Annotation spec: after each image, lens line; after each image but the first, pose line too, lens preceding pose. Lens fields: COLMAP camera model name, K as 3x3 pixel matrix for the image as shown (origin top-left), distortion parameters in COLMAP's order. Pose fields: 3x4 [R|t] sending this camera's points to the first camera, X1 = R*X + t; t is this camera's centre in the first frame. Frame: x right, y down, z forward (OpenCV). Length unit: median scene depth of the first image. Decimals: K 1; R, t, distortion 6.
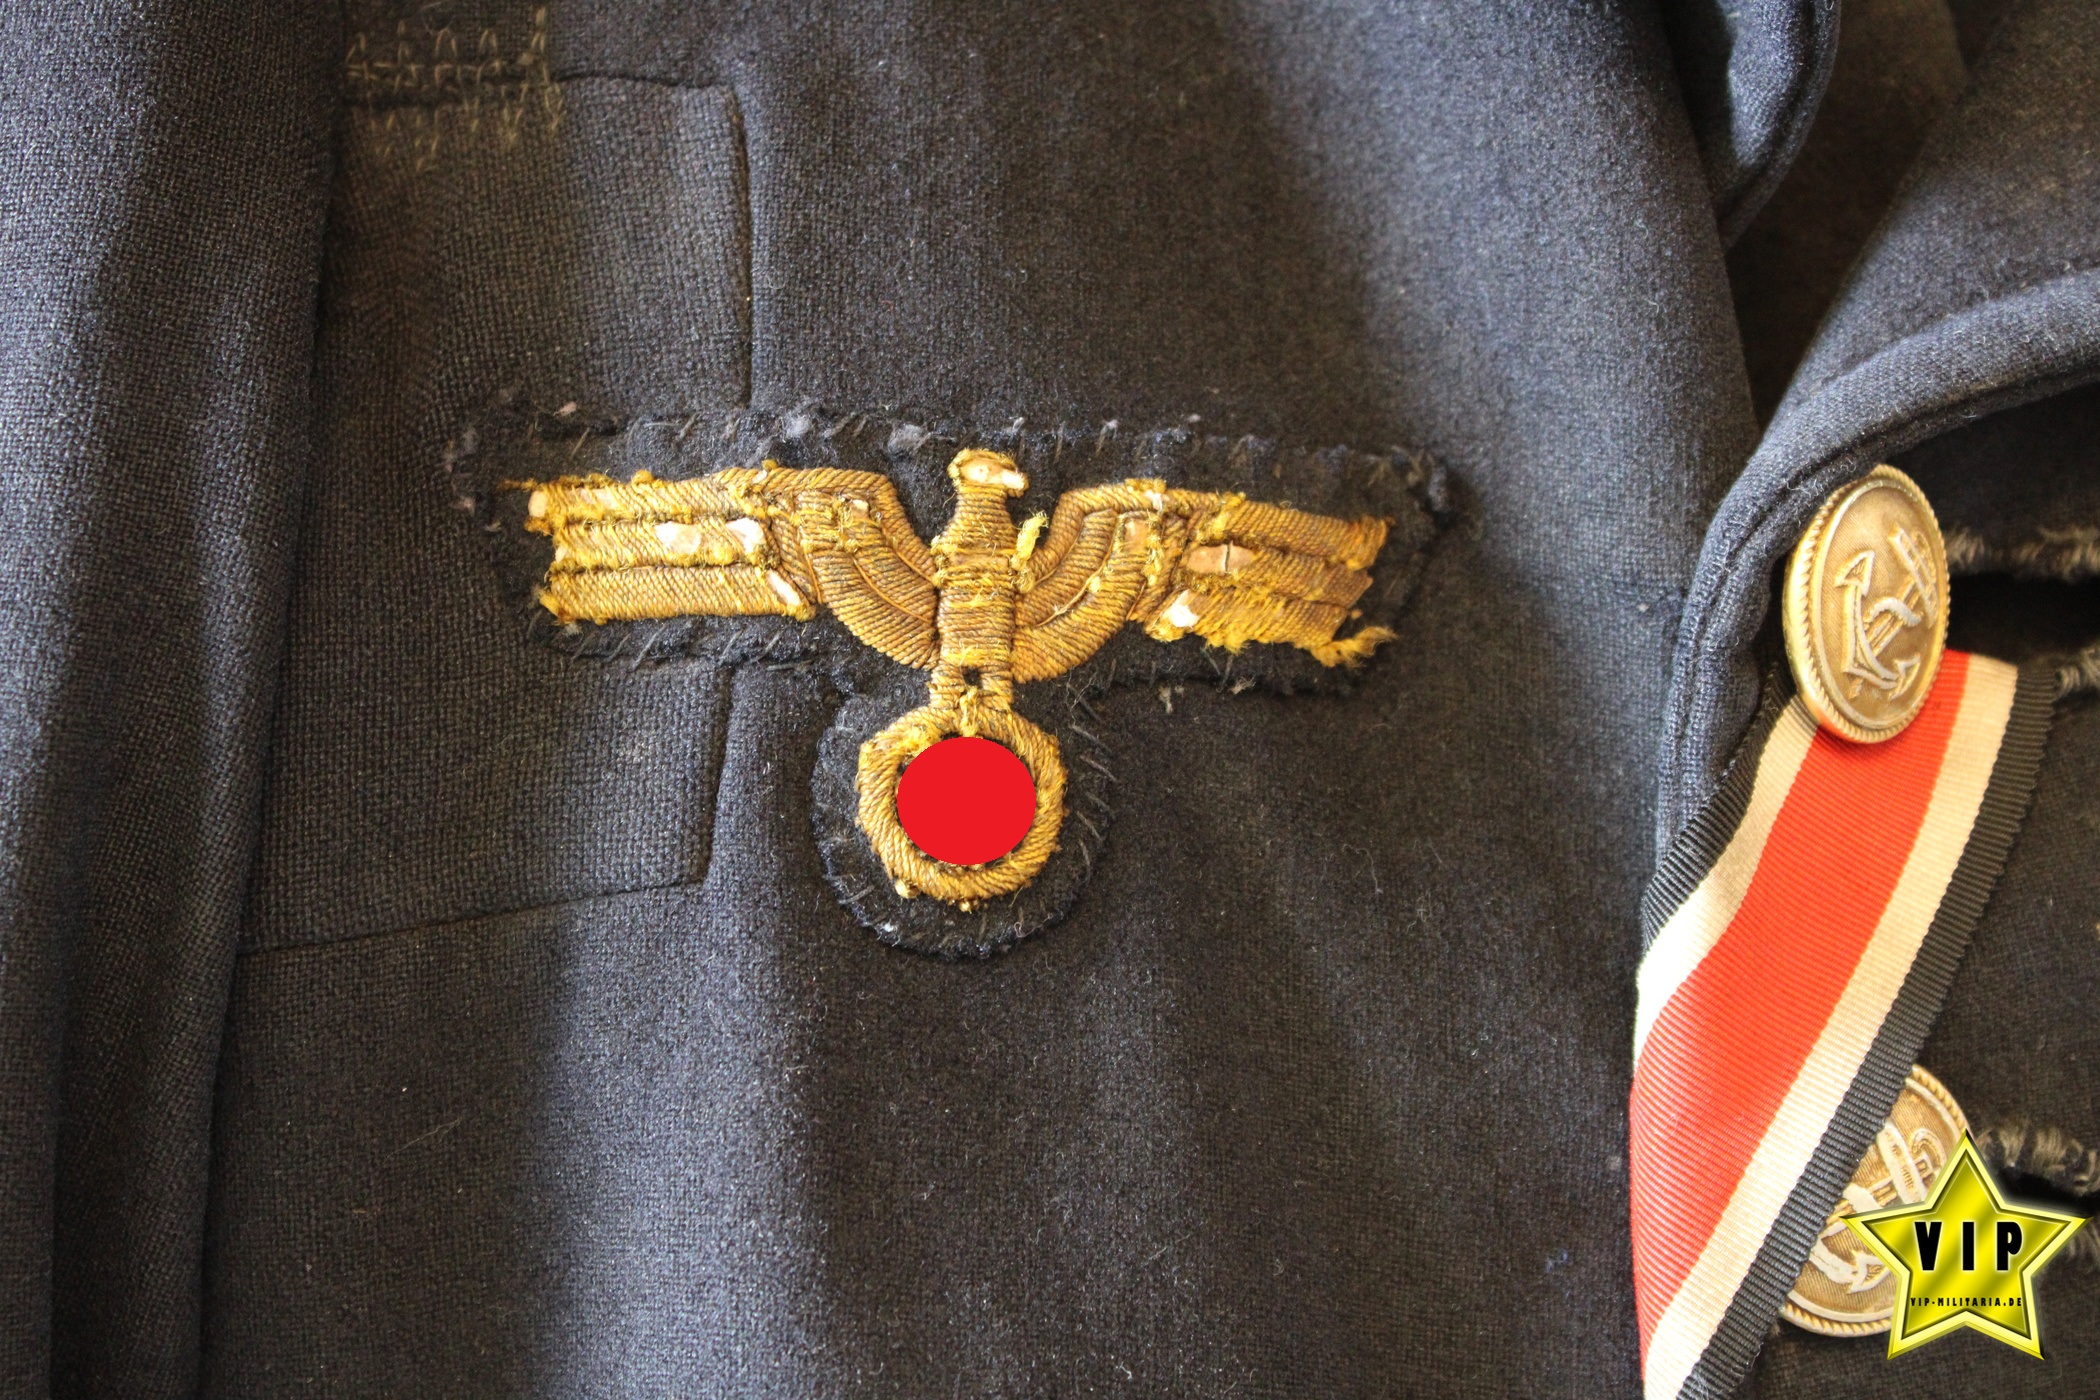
lens RADIAL K [[3627.2, 0, 1050.0], [0, 3627.2, 700.0], [0, 0, 1]] dist [-0.007537, 0.052524]
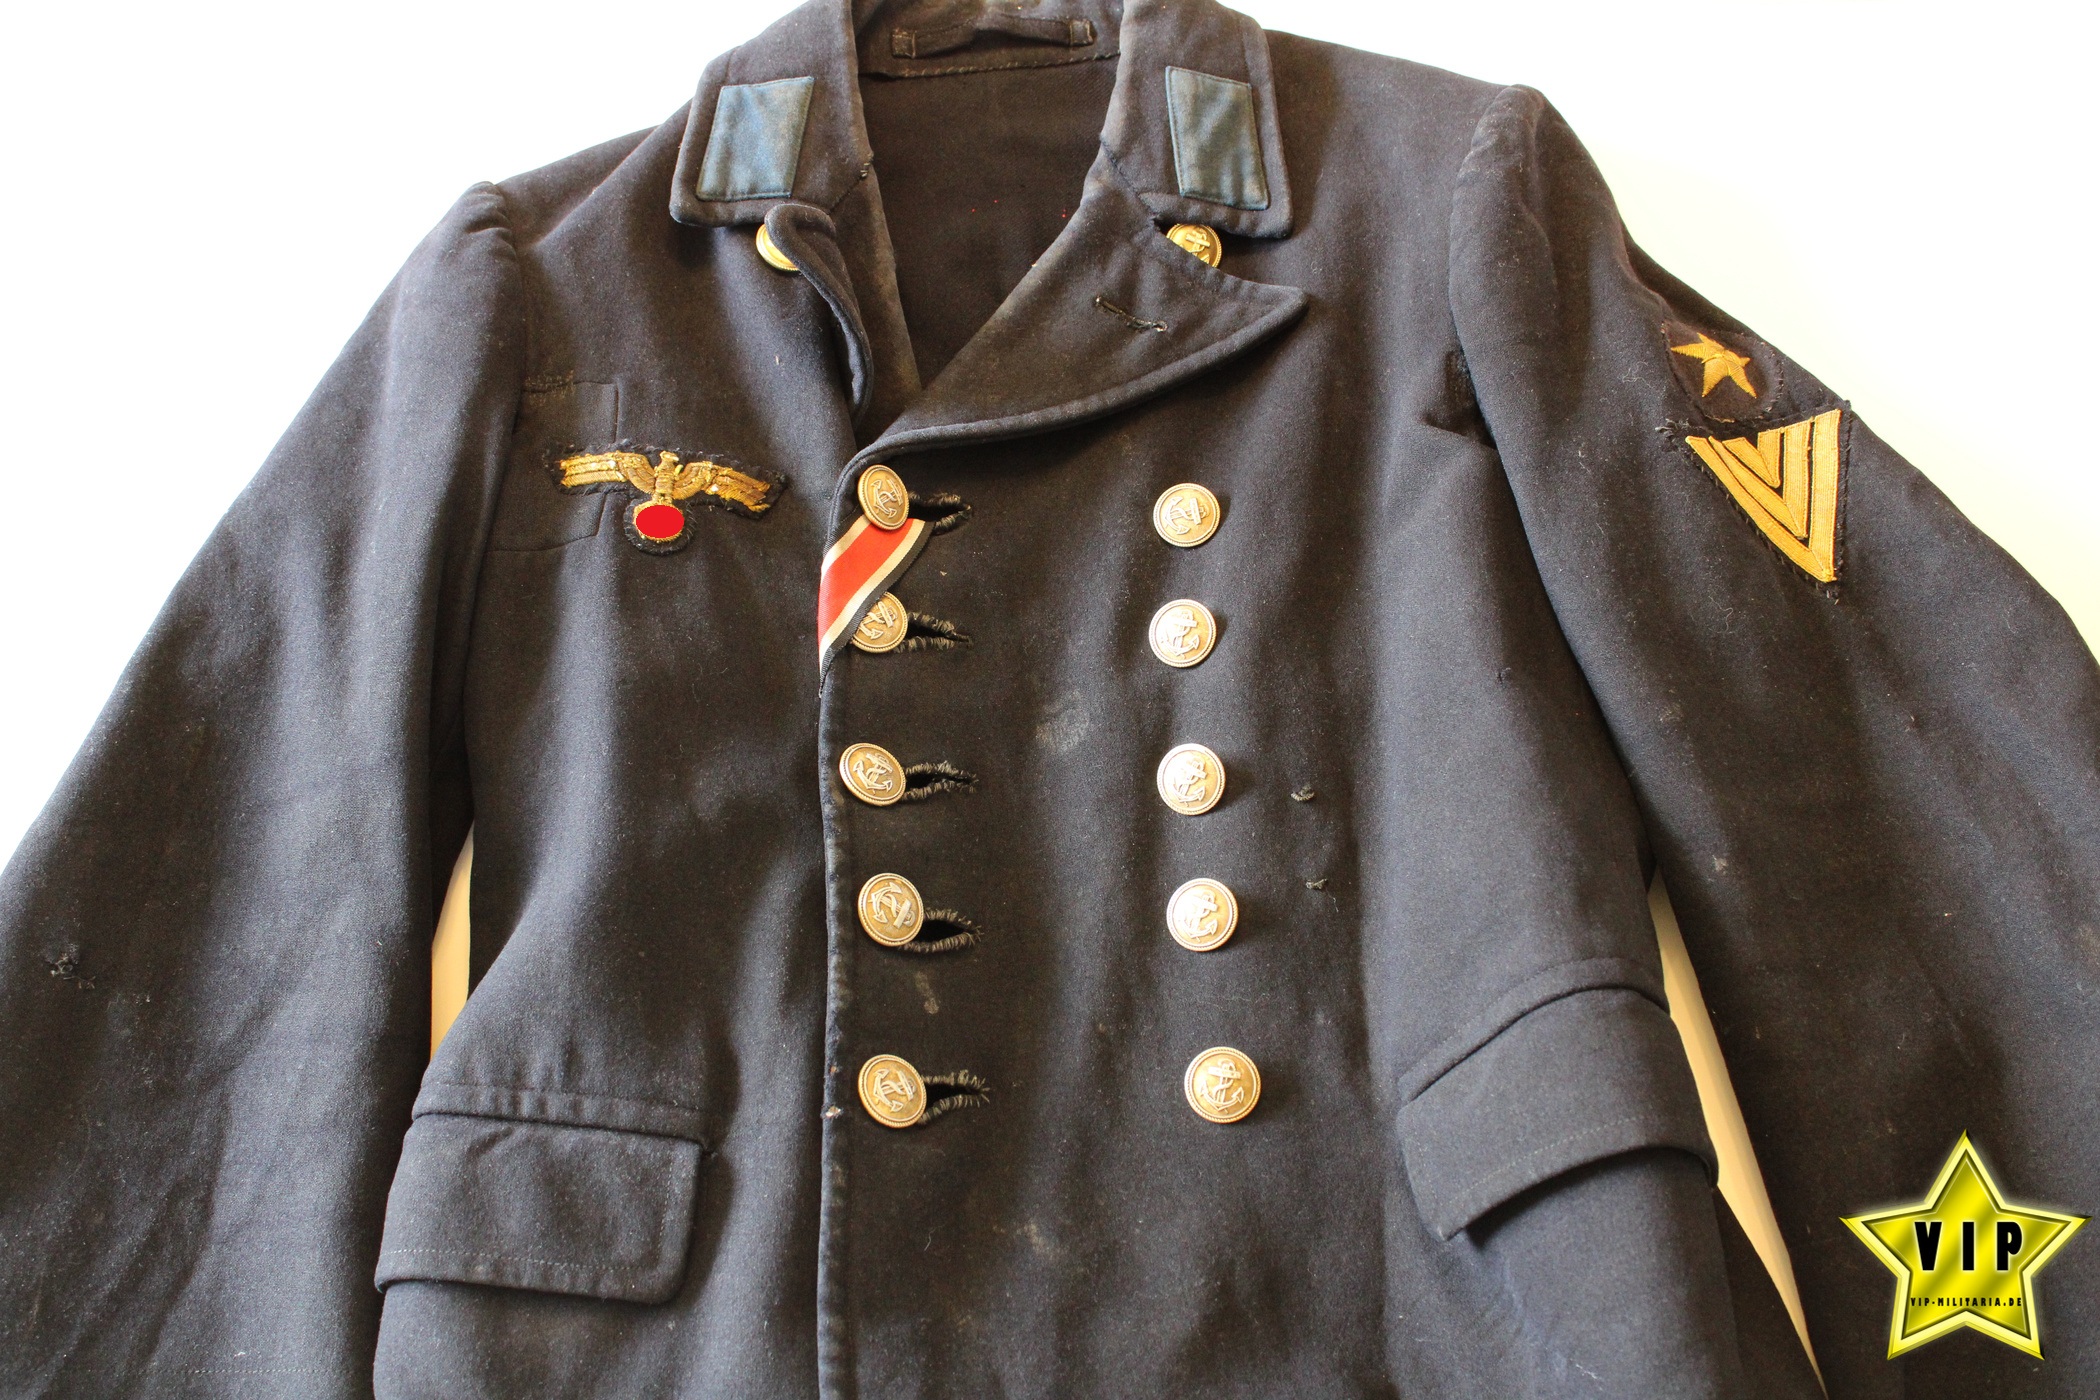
lens RADIAL K [[2330.2, 0, 1050.0], [0, 2330.2, 700.0], [0, 0, 1]] dist [-0.111491, -0.001561]
pose [[0.998883, 0.004755, 0.047010, 0.299730], [0.012501, 0.932870, -0.359996, 1.180185], [-0.045566, 0.360182, 0.931769, -1.440756]]
